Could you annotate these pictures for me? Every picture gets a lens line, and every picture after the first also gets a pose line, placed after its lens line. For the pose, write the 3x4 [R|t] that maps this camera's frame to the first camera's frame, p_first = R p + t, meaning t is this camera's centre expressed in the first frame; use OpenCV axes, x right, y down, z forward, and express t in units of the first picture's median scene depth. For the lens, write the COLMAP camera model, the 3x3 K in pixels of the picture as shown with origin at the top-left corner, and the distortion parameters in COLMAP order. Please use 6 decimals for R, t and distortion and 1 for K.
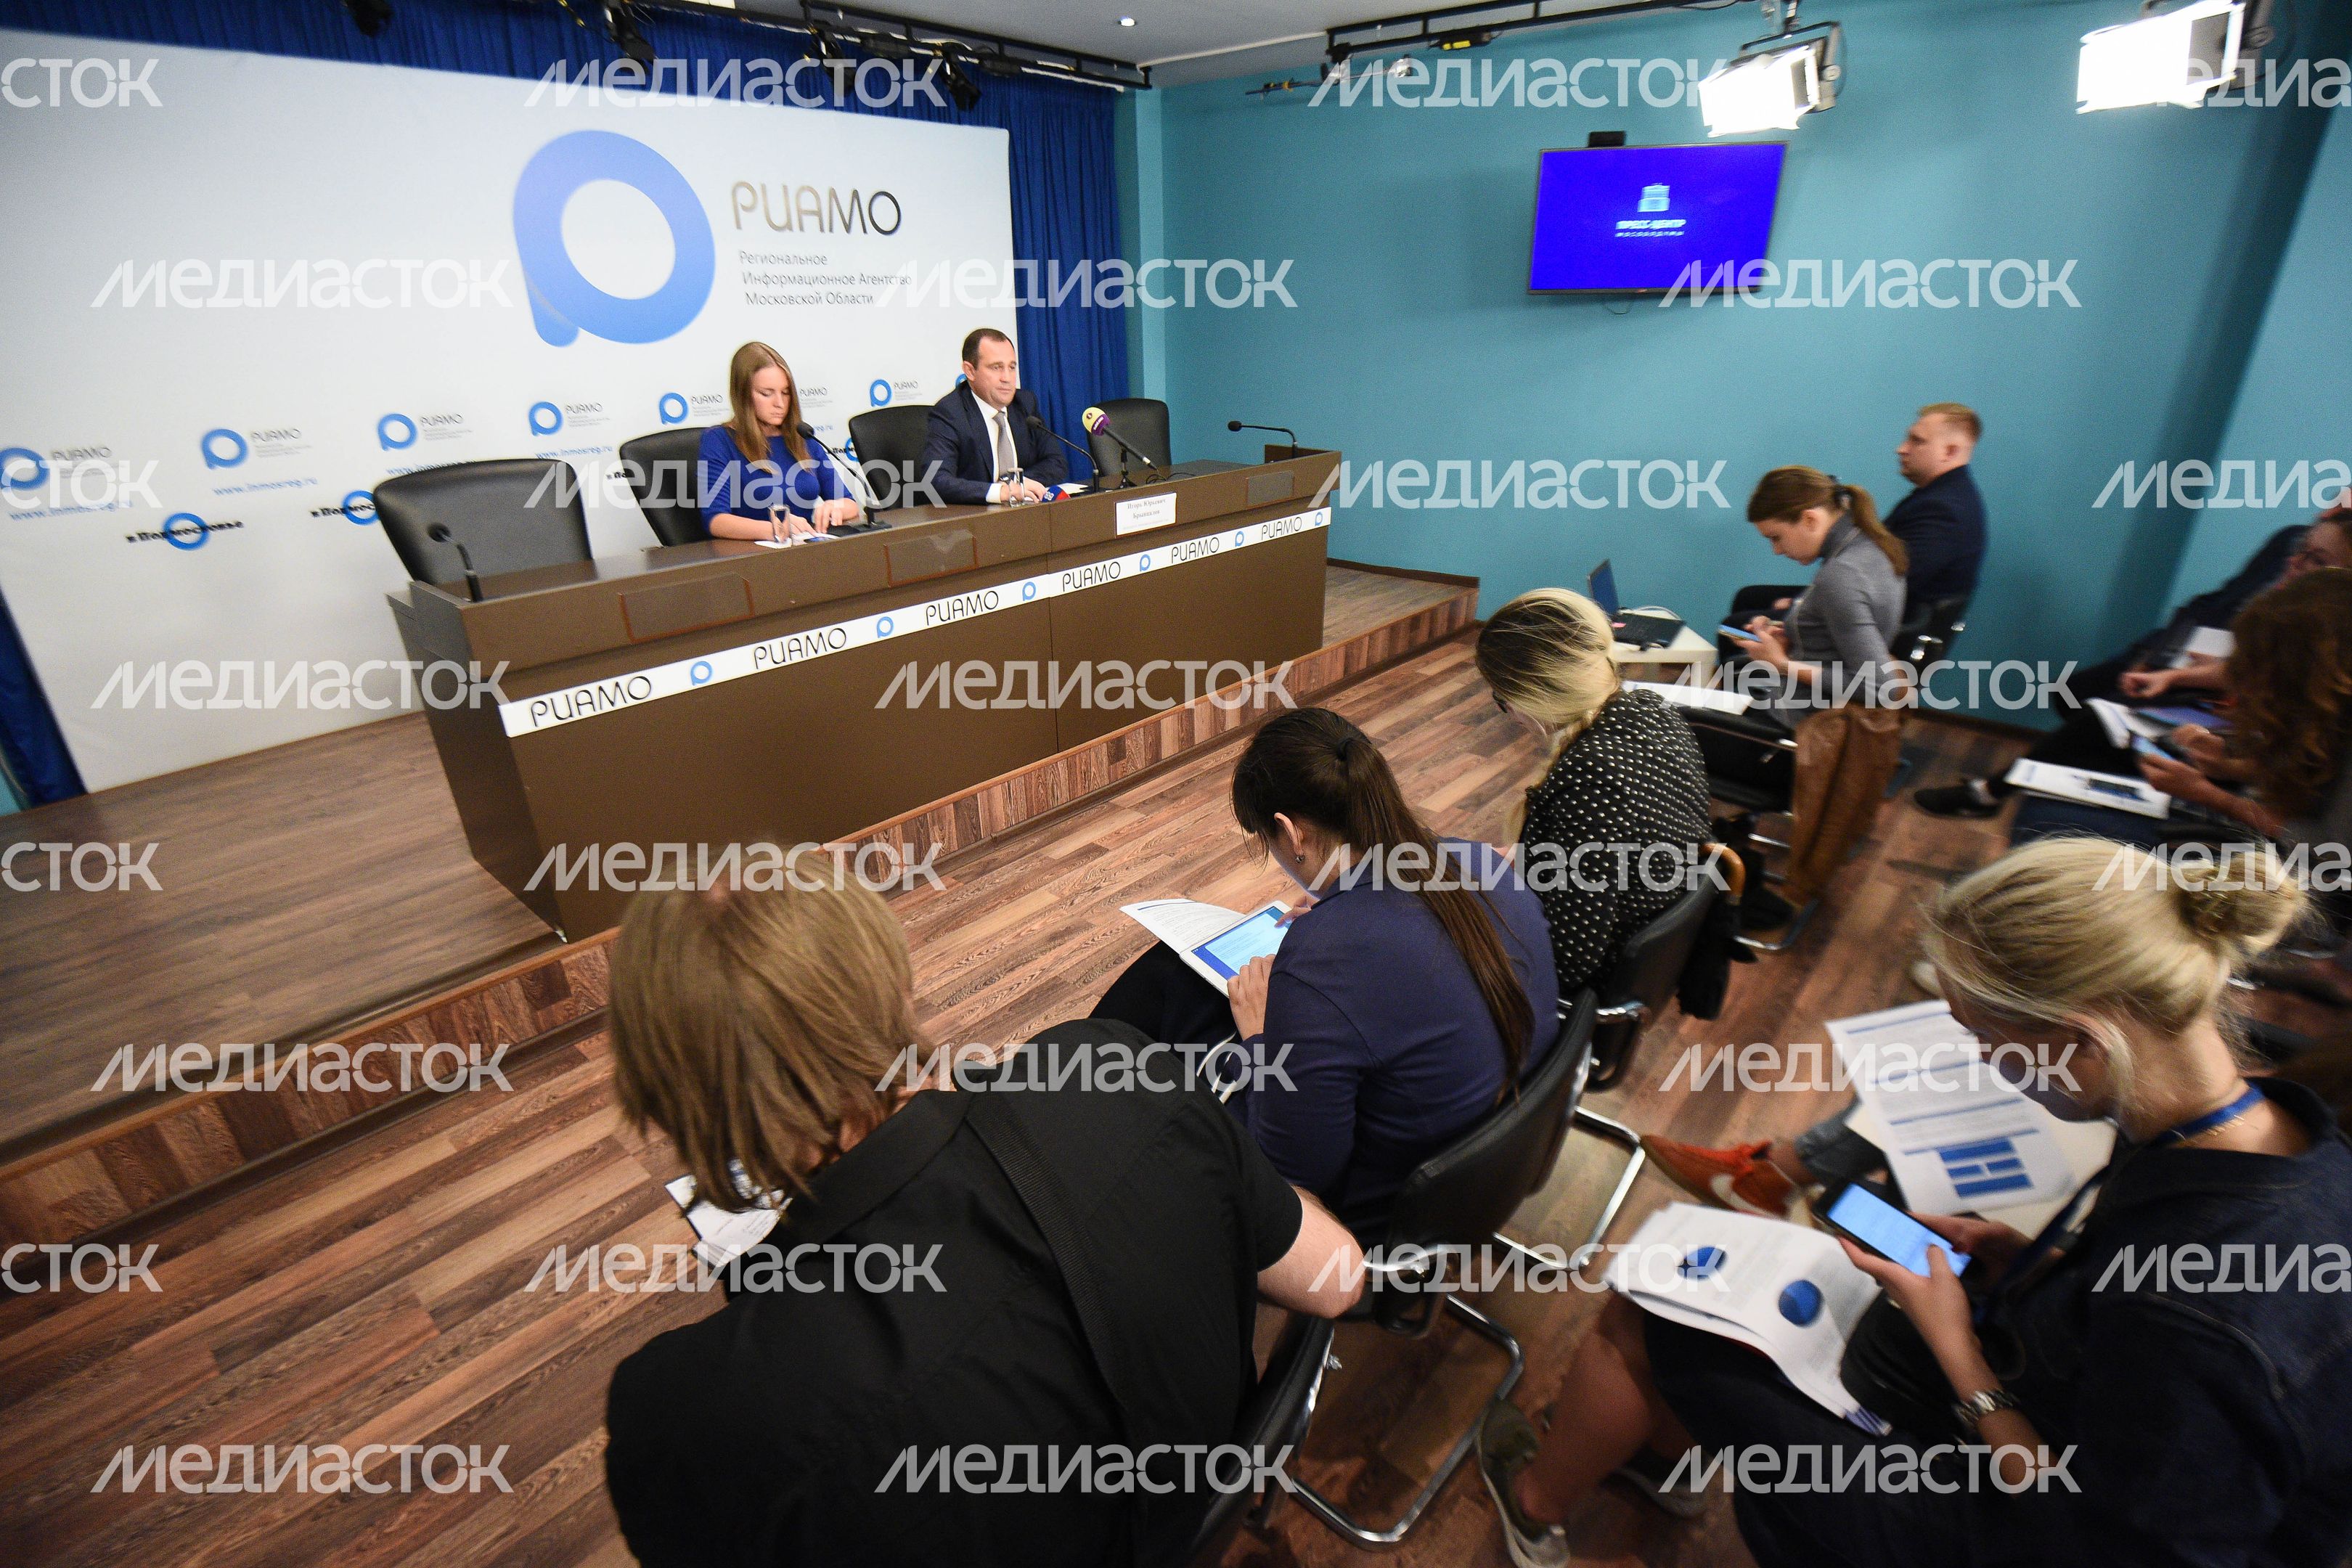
lens RADIAL K [[1076.9, 0, 1203.4], [0, 1076.9, 798.6], [0, 0, 1]] dist [-0.003016, -0.022984]
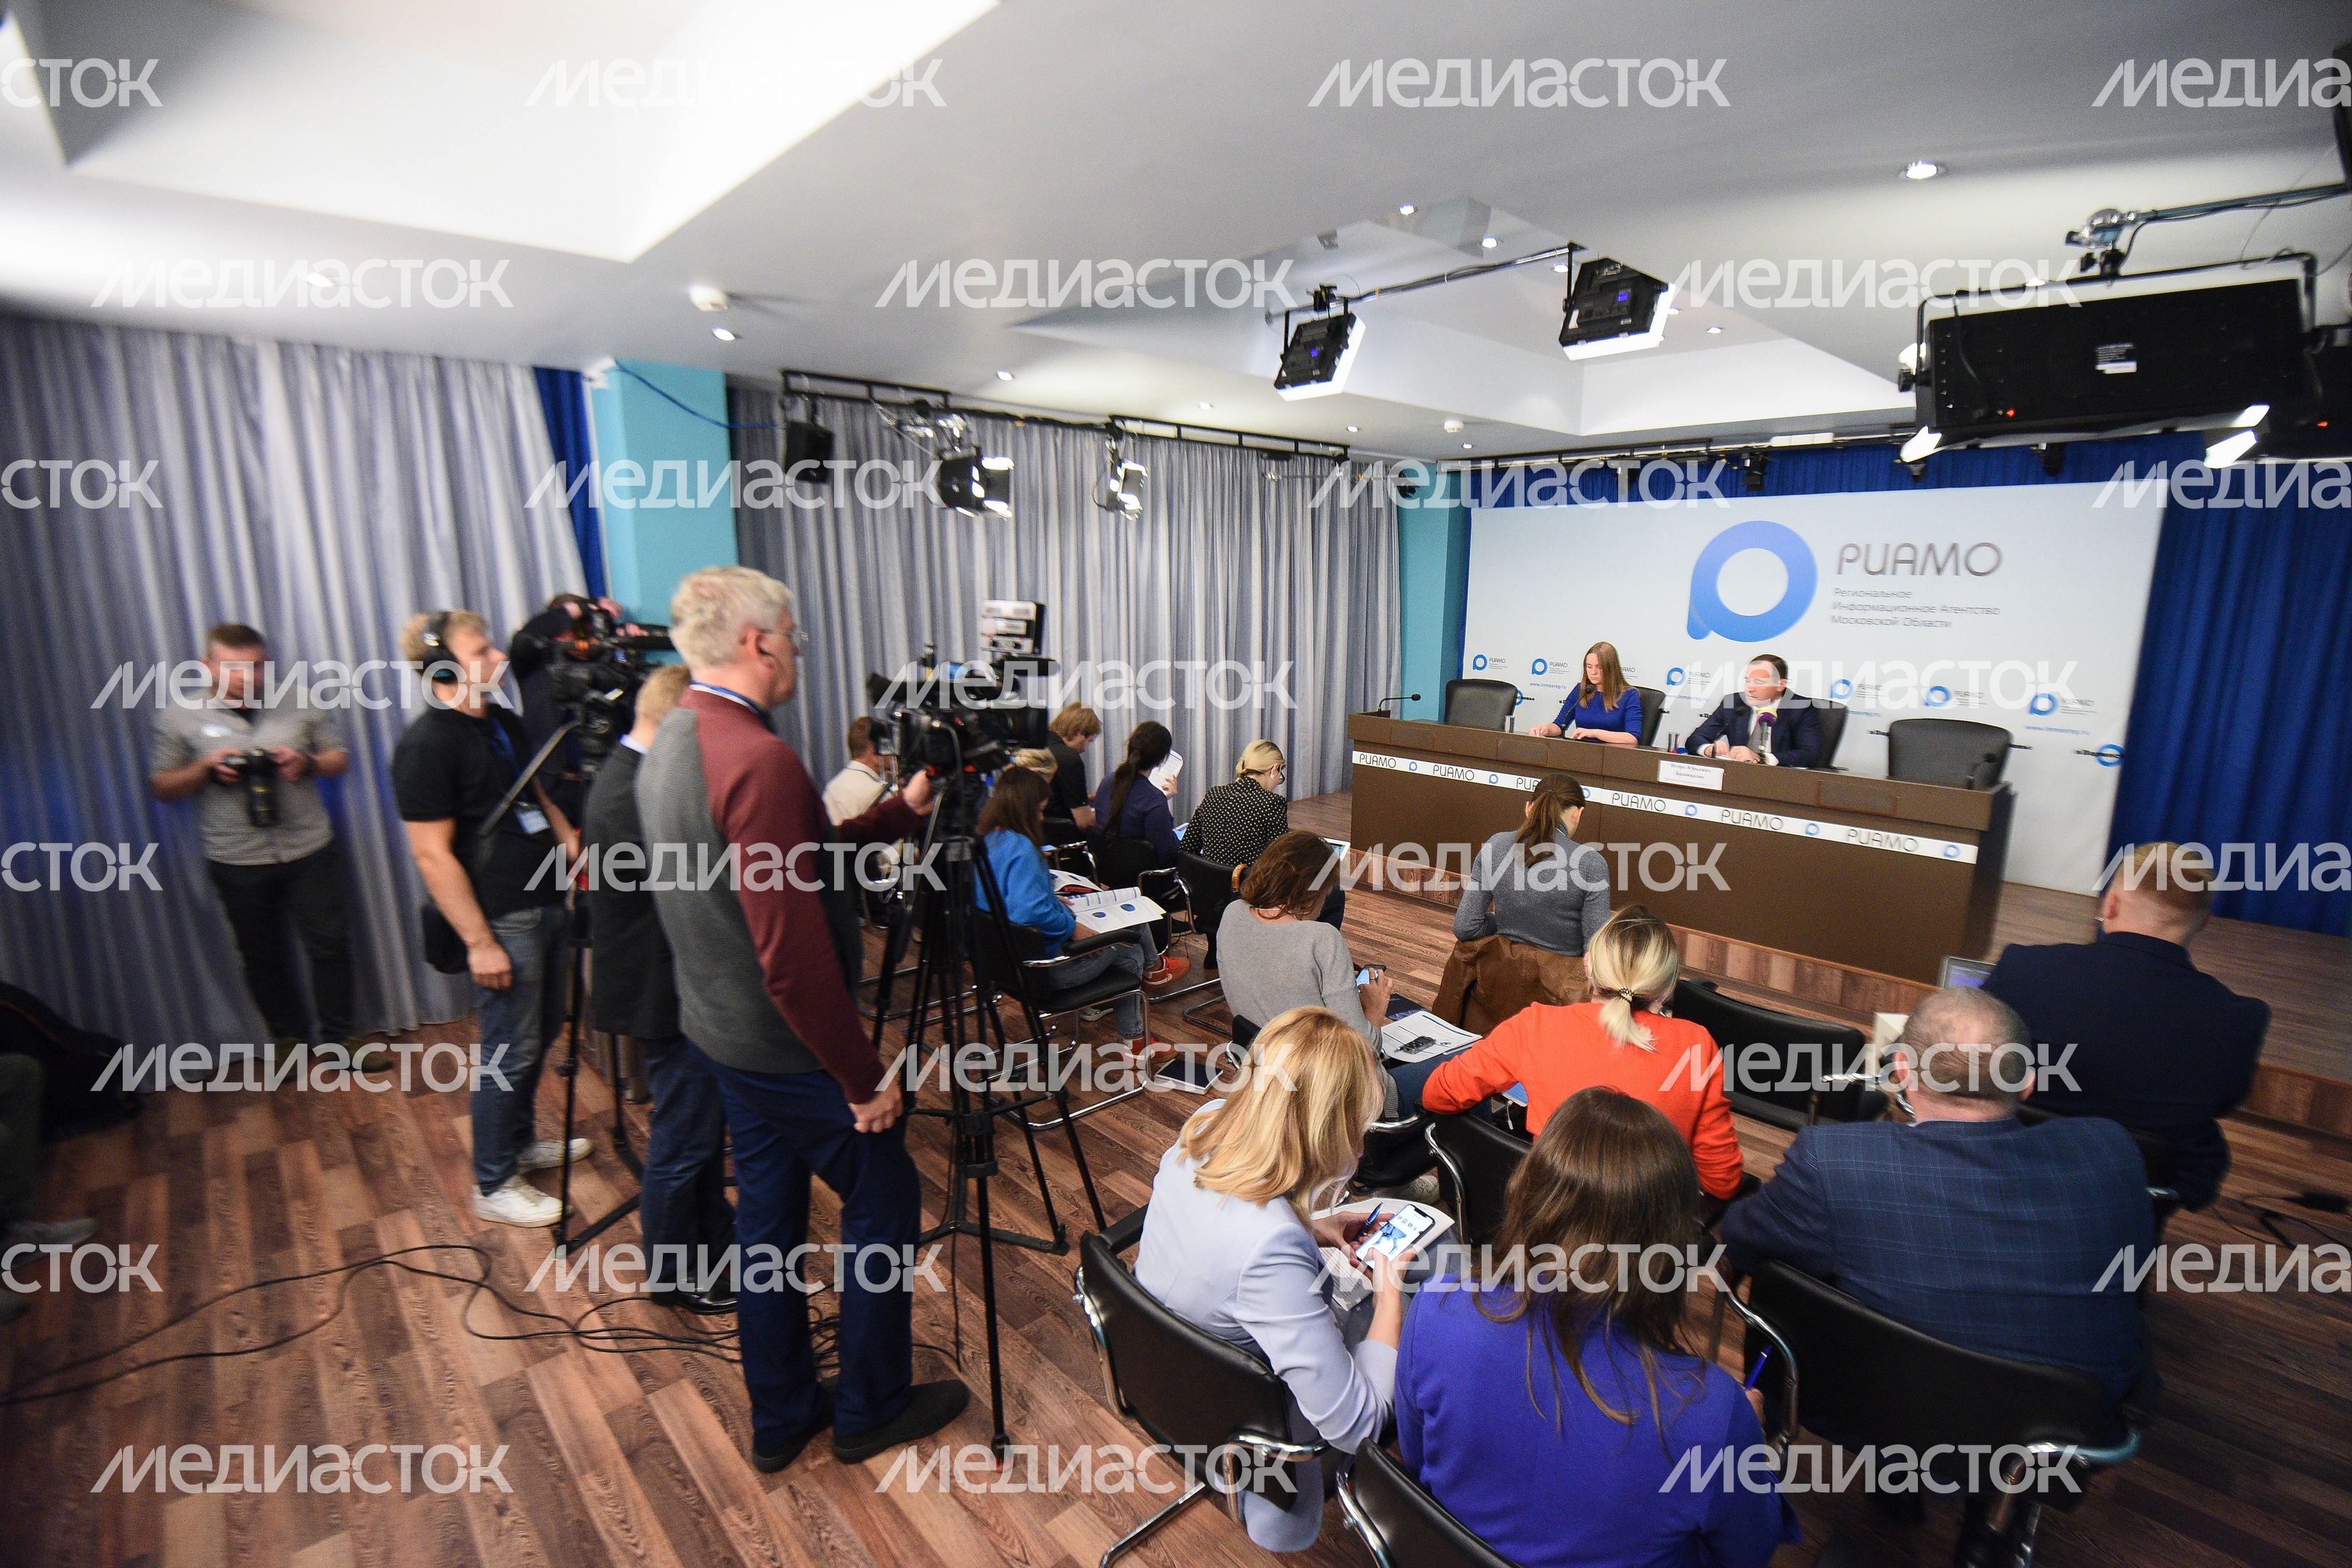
lens RADIAL K [[1076.9, 0, 1203.4], [0, 1076.9, 798.6], [0, 0, 1]] dist [-0.003016, -0.022984]
pose [[-0.110729, 0.202068, -0.973092, 1.353793], [-0.424528, 0.875676, 0.230147, -0.287051], [0.898619, 0.438588, -0.011179, 0.460734]]
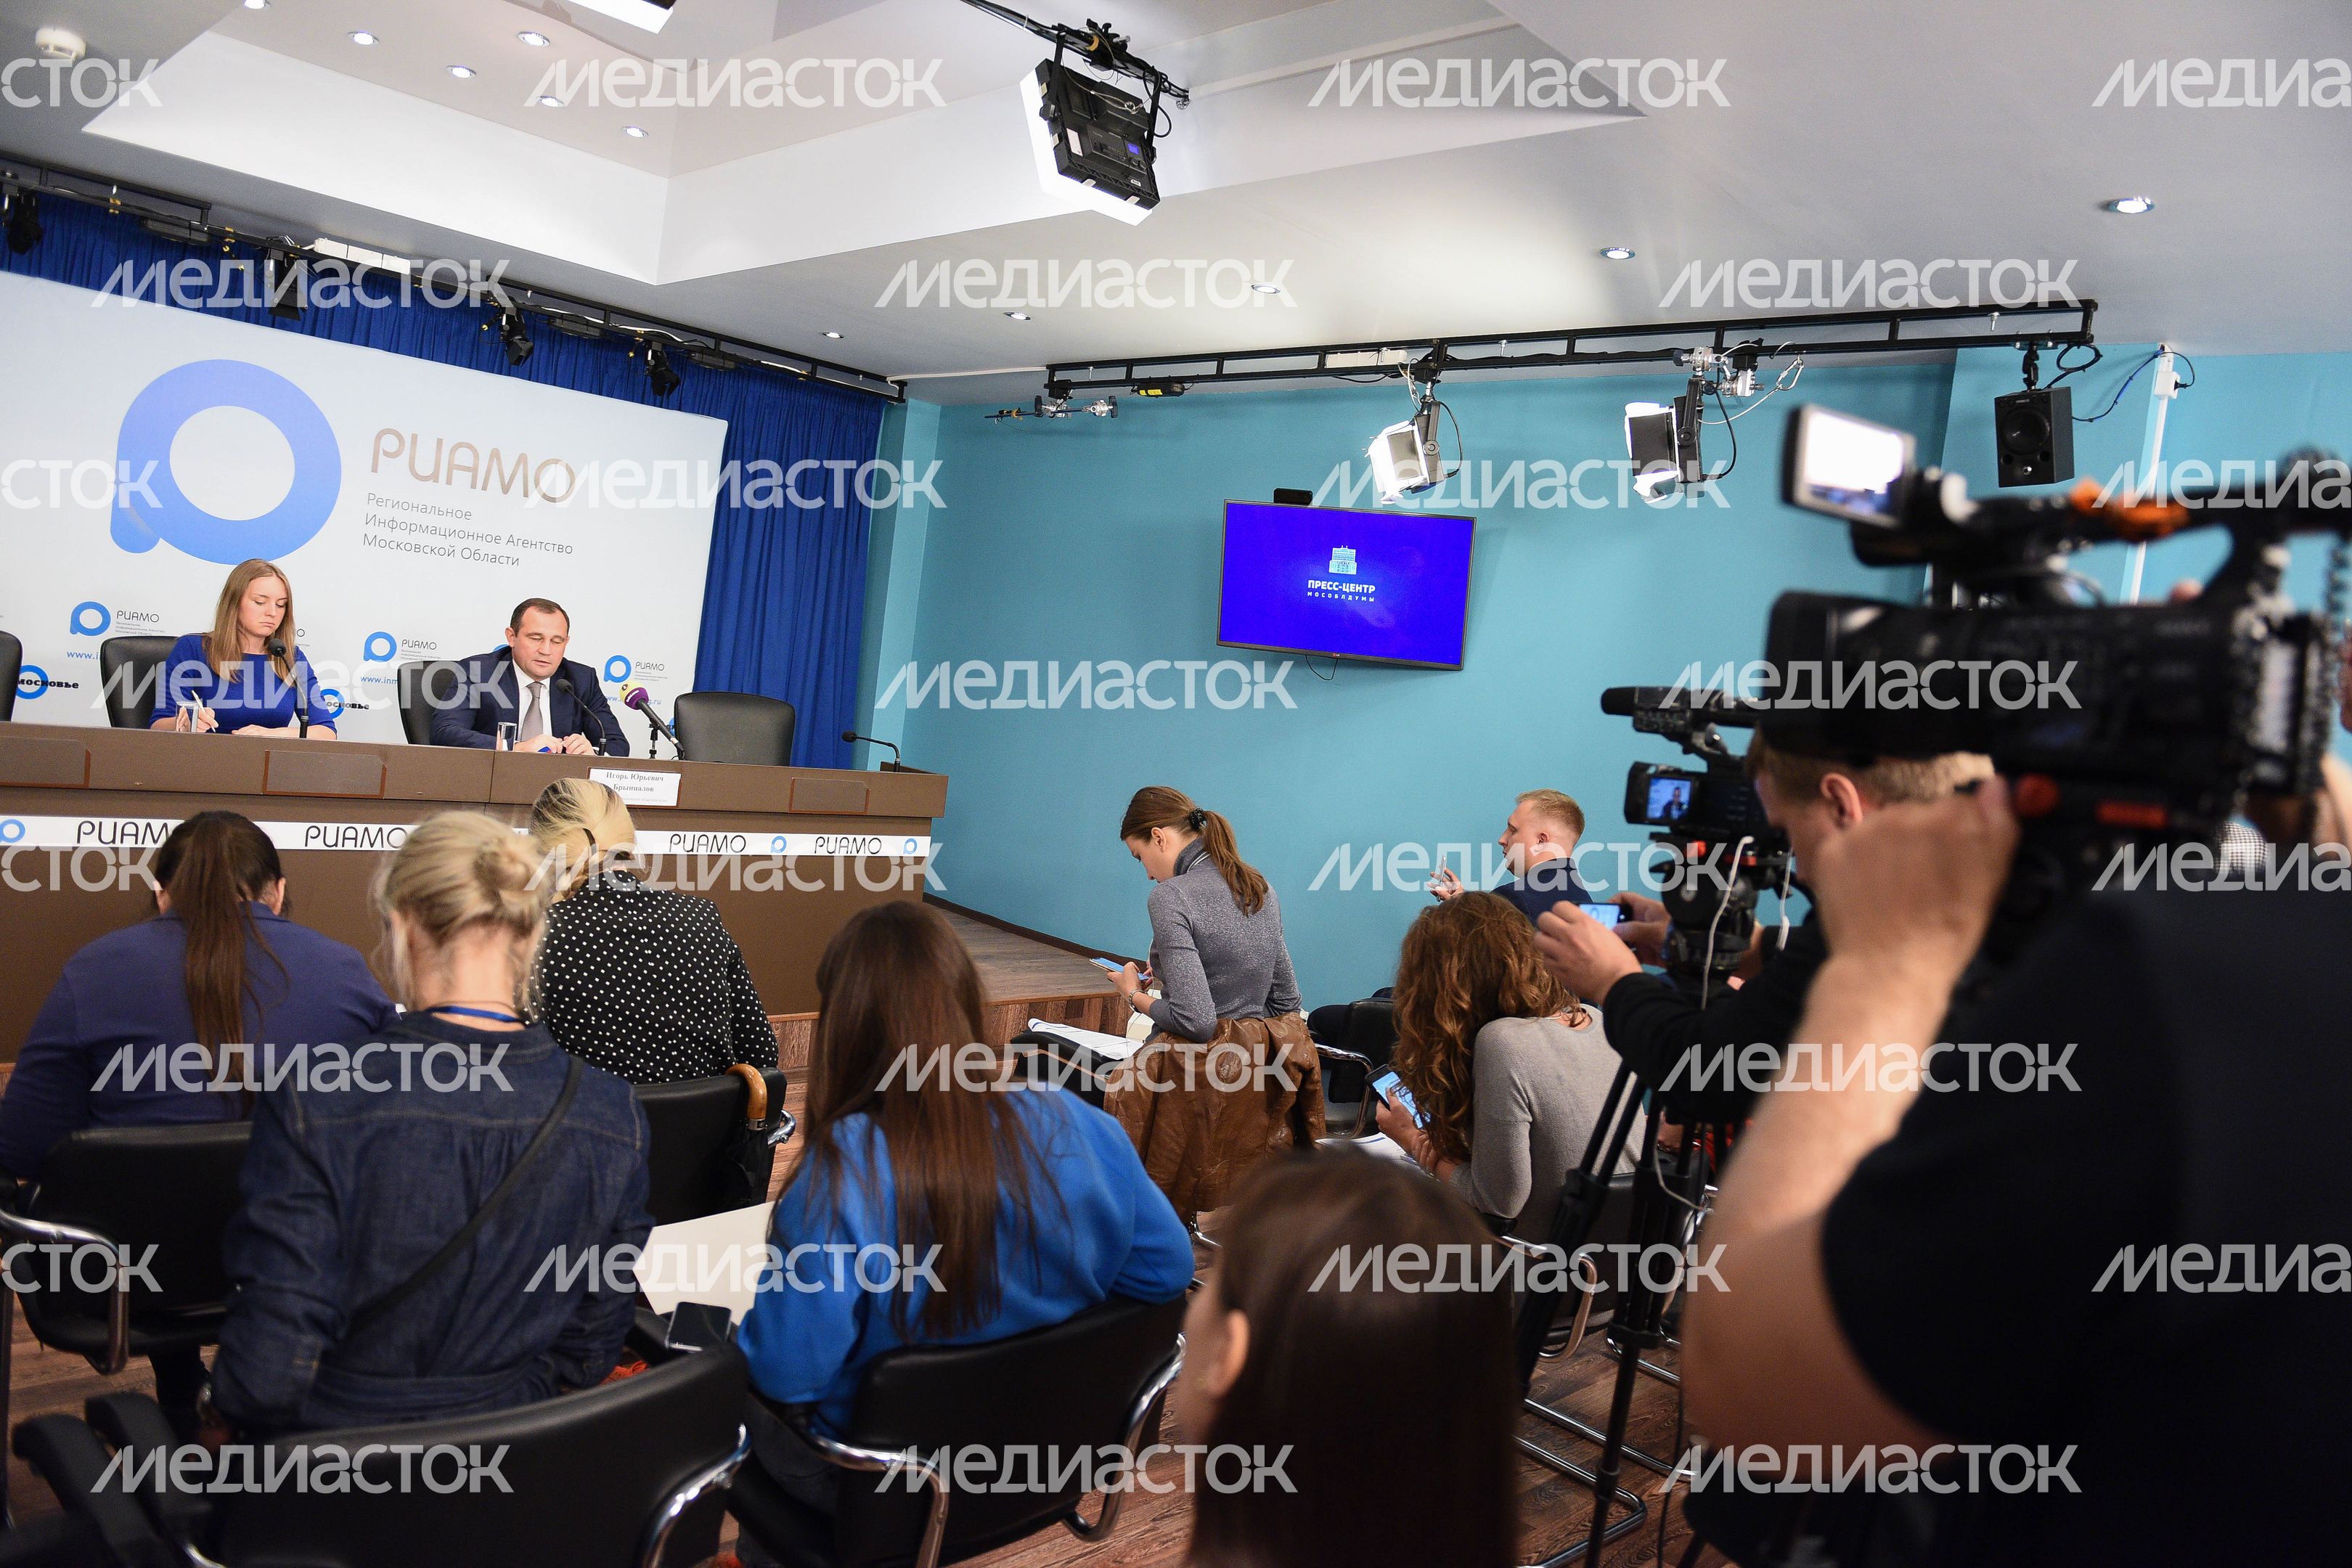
lens RADIAL K [[1607.9, 0, 1176.0], [0, 1607.9, 784.0], [0, 0, 1]] dist [-0.026569, -0.034007]
pose [[0.988574, 0.133549, -0.069901, 0.478922], [-0.149825, 0.921475, -0.358379, 0.139427], [0.016551, 0.364758, 0.930955, -0.228621]]
